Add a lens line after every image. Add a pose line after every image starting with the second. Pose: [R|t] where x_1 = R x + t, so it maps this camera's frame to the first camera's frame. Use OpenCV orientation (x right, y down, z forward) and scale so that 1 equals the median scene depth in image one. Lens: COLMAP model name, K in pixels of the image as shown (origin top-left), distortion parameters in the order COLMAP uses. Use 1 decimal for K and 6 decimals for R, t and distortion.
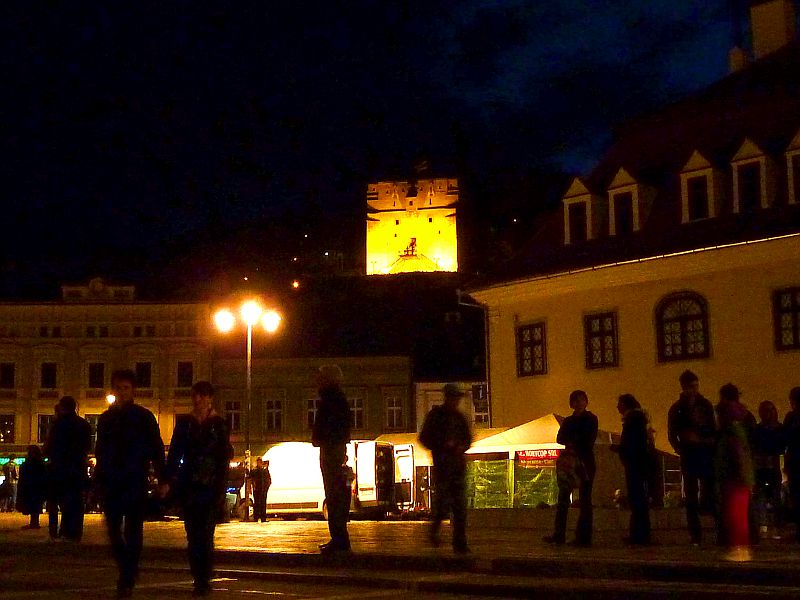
lens RADIAL K [[1351.4, 0, 400.0], [0, 1351.4, 300.4], [0, 0, 1]] dist [0.084632, 0.000000]
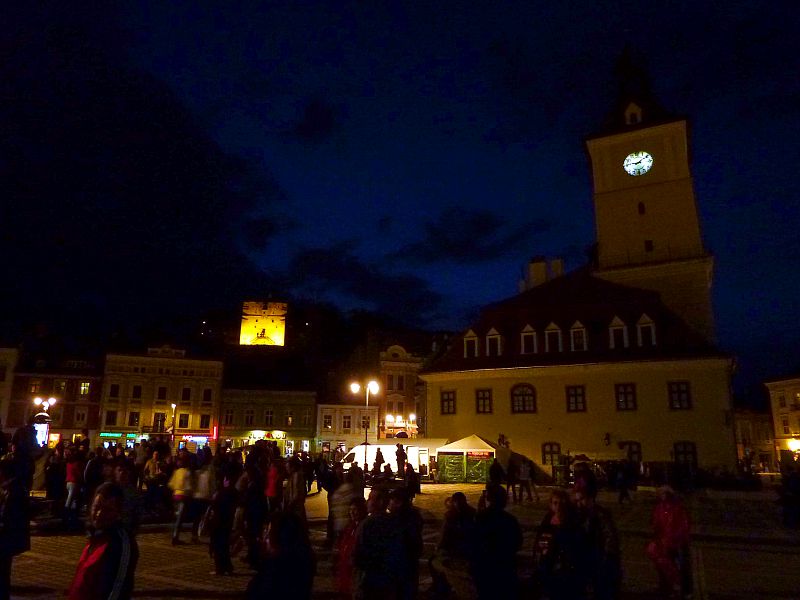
lens RADIAL K [[607.4, 0, 399.9], [0, 607.4, 296.3], [0, 0, 1]] dist [0.027902, -0.030555]
pose [[0.953844, 0.100420, 0.283015, -0.289190], [-0.071219, 0.991190, -0.111666, -0.021308], [-0.291735, 0.086356, 0.952593, 0.033994]]
